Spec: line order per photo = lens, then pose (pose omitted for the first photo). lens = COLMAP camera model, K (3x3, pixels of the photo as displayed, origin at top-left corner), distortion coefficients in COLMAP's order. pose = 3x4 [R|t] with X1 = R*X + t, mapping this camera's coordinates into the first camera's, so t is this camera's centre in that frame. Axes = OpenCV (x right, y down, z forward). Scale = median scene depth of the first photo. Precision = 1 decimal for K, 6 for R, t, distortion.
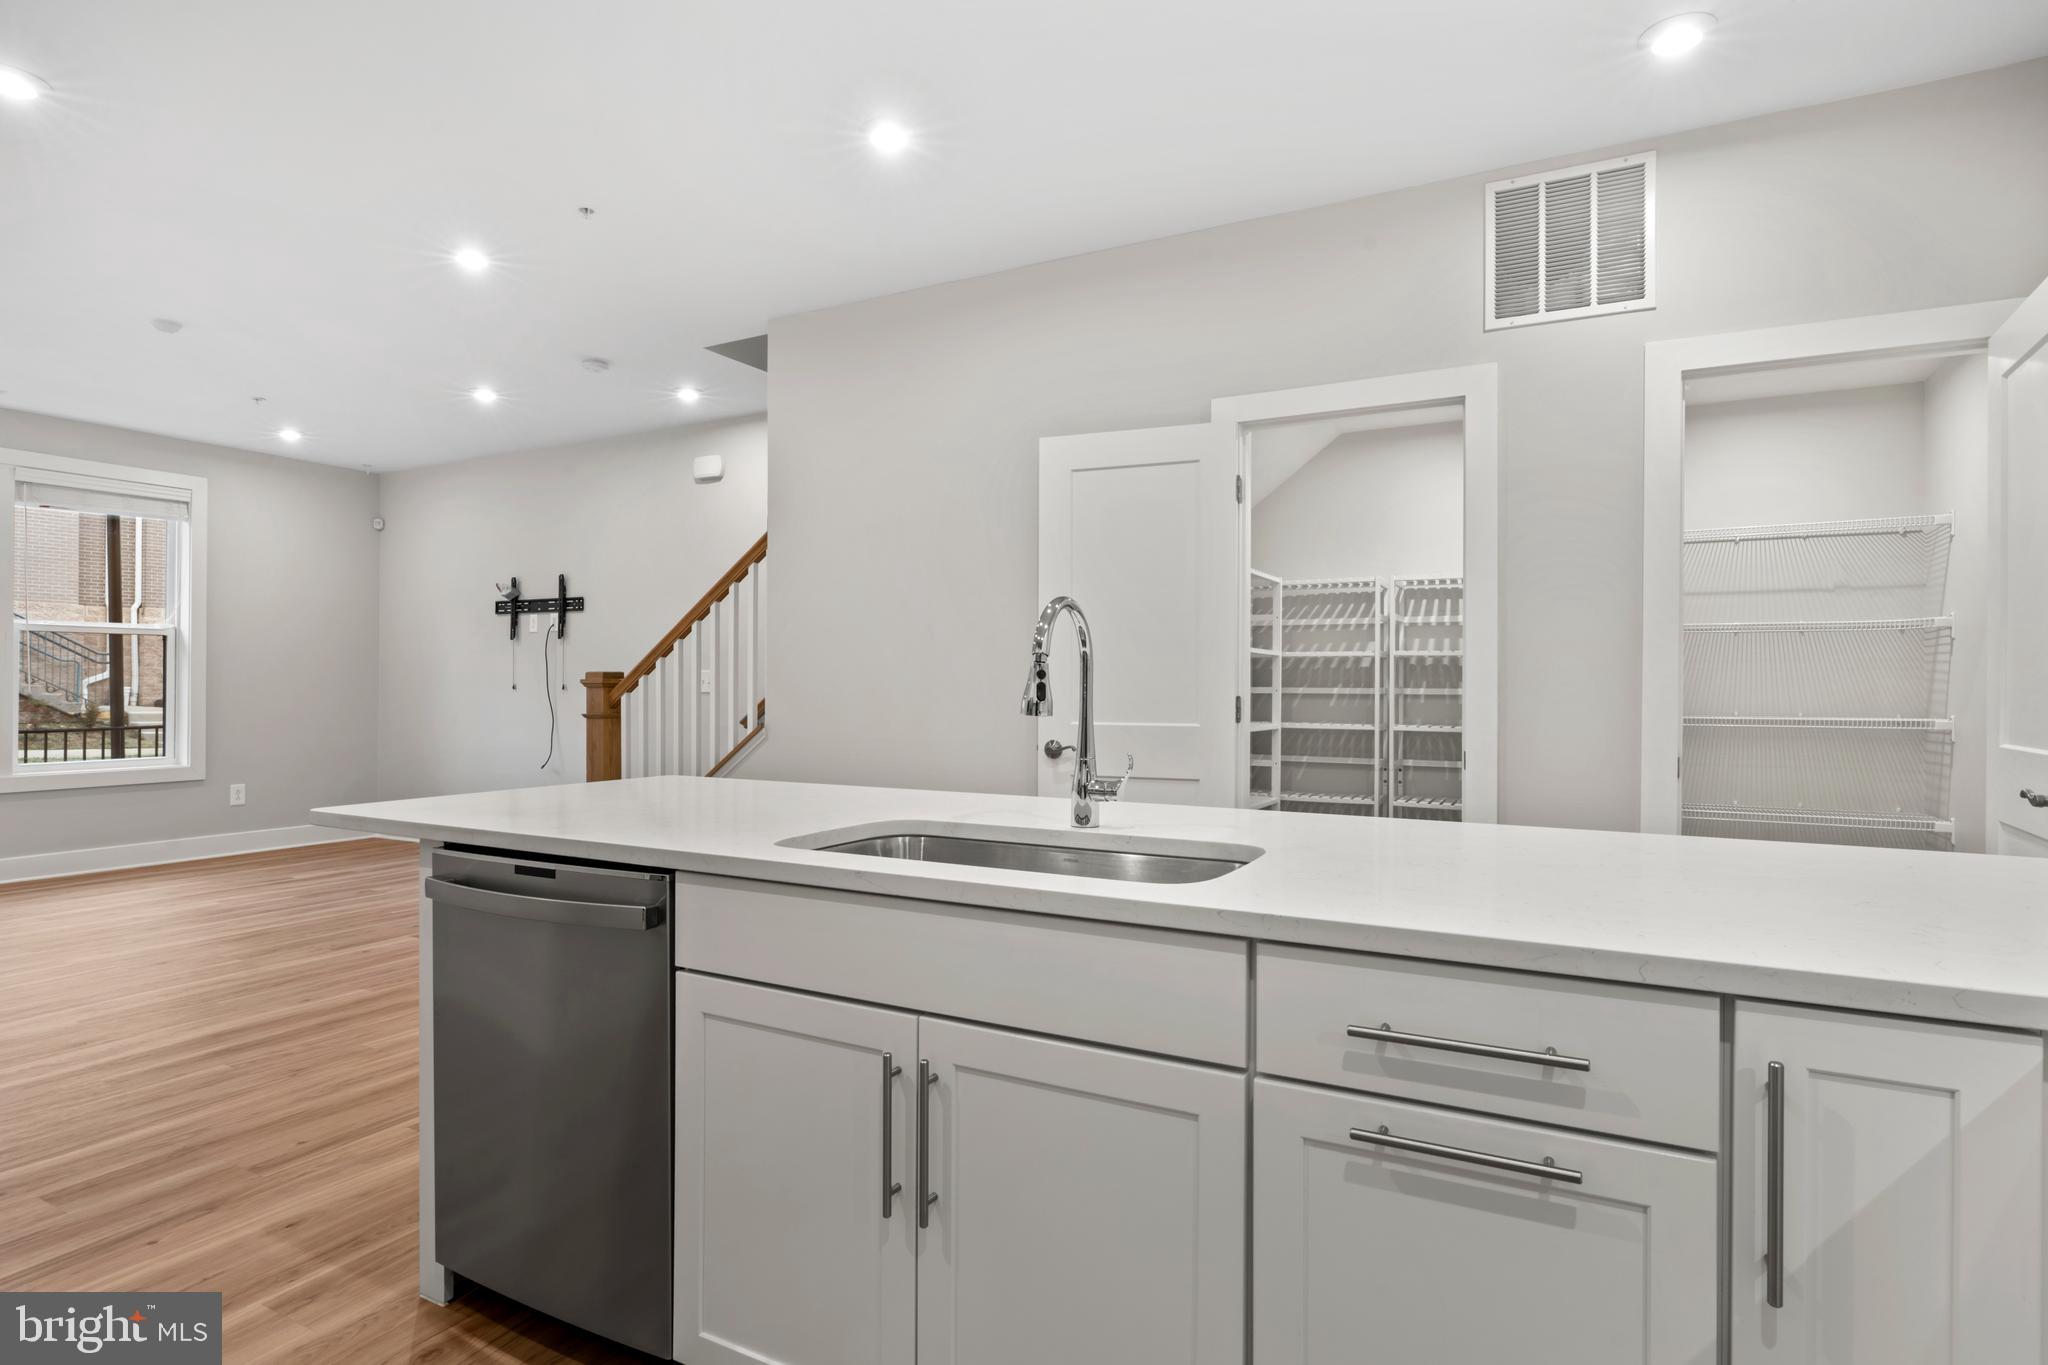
lens RADIAL K [[1045.4, 0, 1049.7], [0, 1045.4, 682.5], [0, 0, 1]] dist [-0.015449, -0.000267]
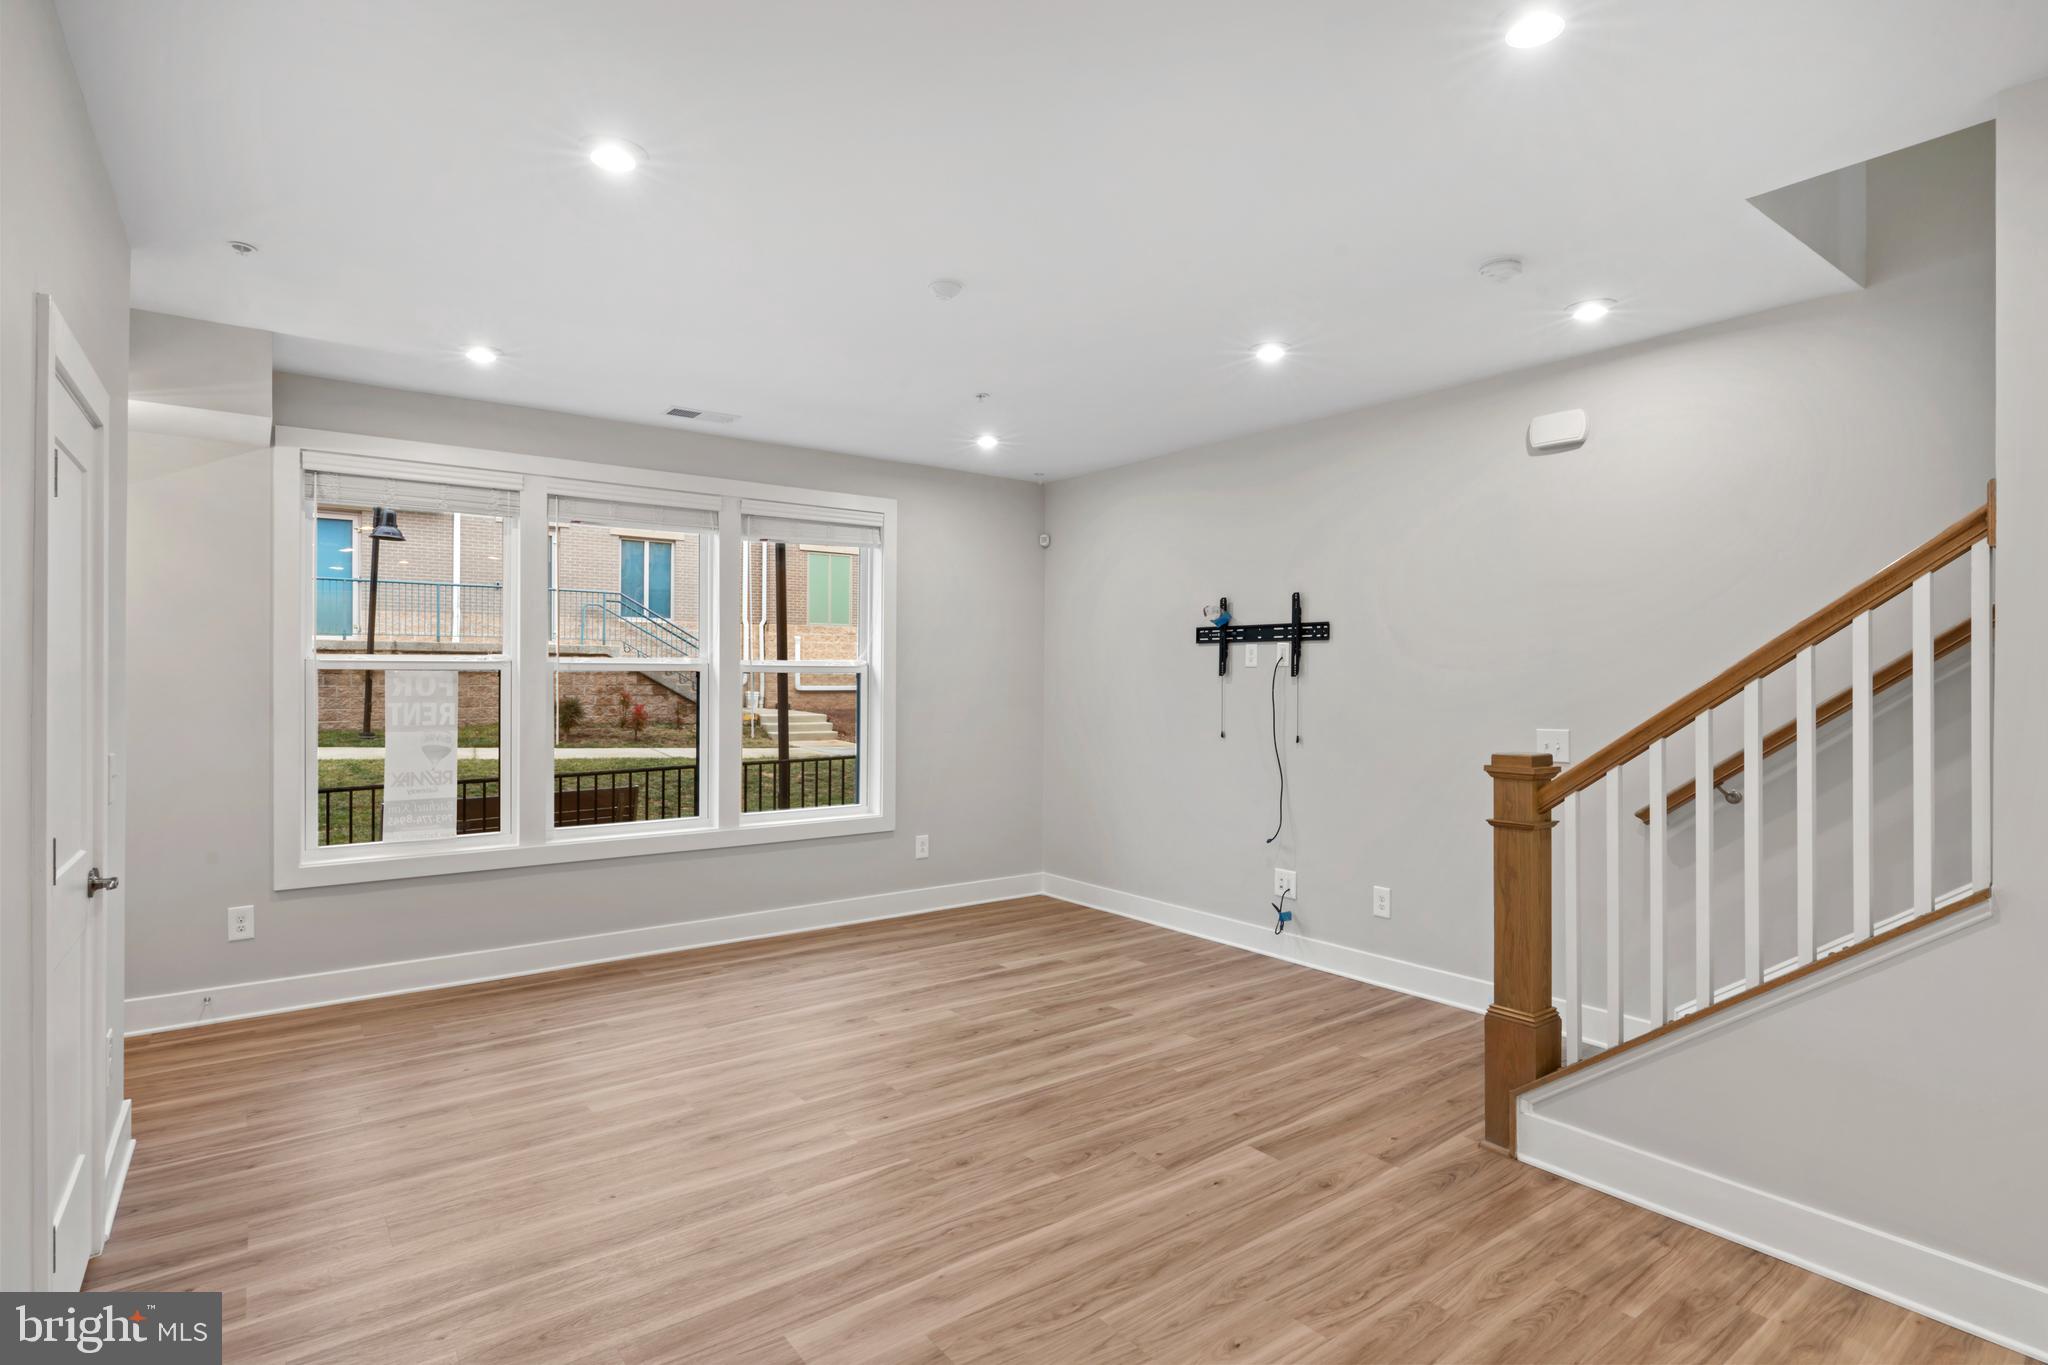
lens RADIAL K [[1042.2, 0, 1037.0], [0, 1042.2, 670.5], [0, 0, 1]] dist [-0.002611, 0.001938]
pose [[0.902453, -0.002642, -0.430779, -0.309874], [0.000043, 0.999982, -0.006044, -0.041744], [0.430787, 0.005436, 0.902437, 0.226878]]
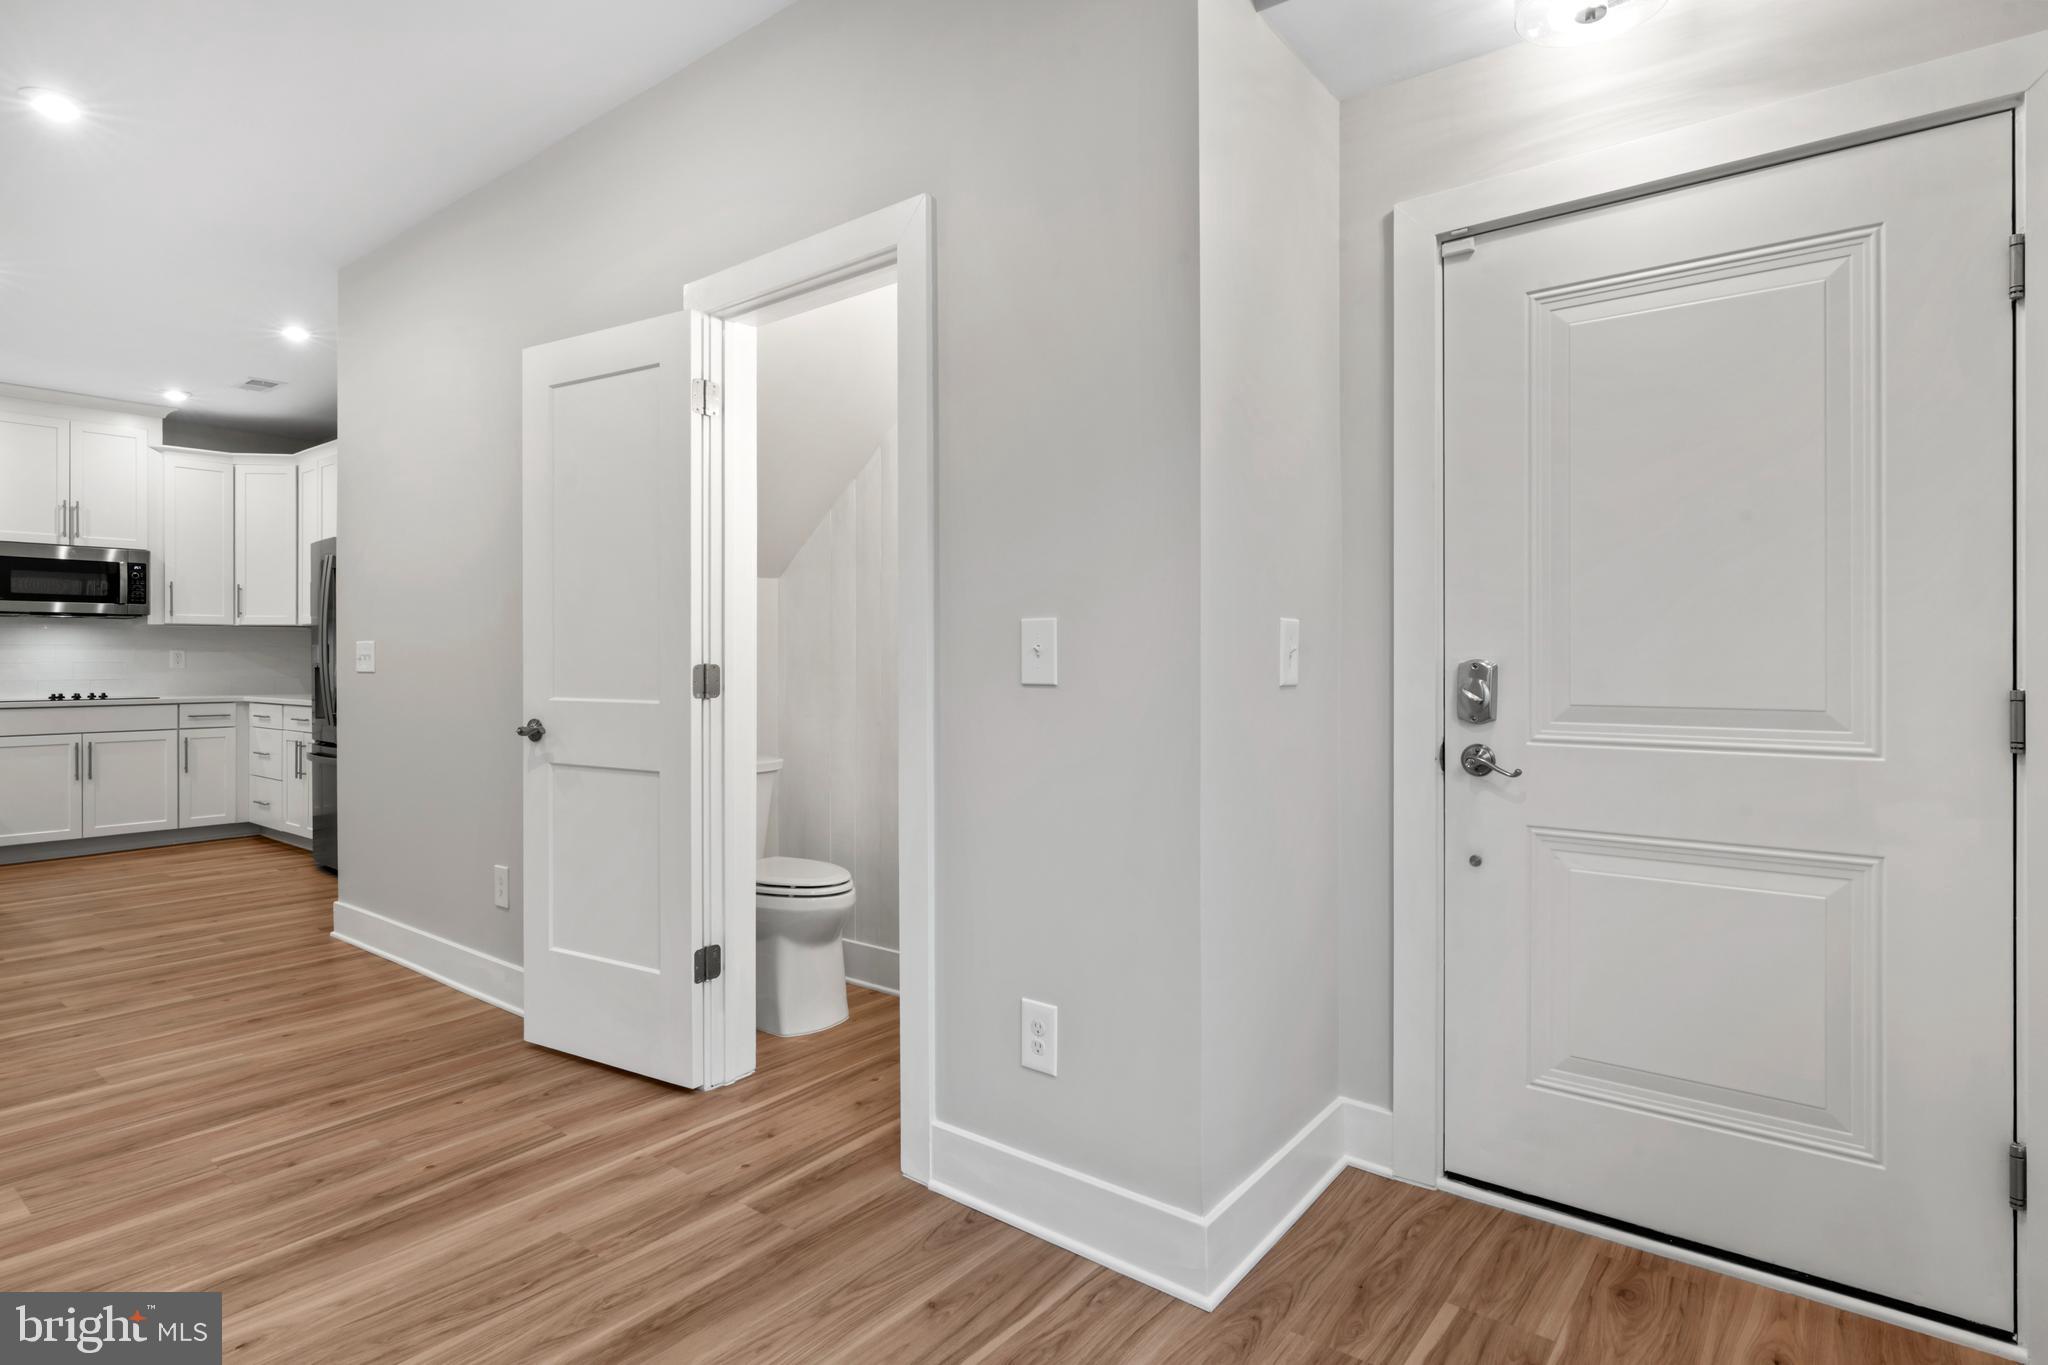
lens RADIAL K [[1075.1, 0, 1031.2], [0, 1075.1, 656.9], [0, 0, 1]] dist [-0.003602, 0.000853]
pose [[-0.981359, -0.002416, 0.192168, -0.884821], [-0.002628, 0.999996, -0.000844, 0.000455], [-0.192165, -0.001333, -0.981362, 0.753362]]
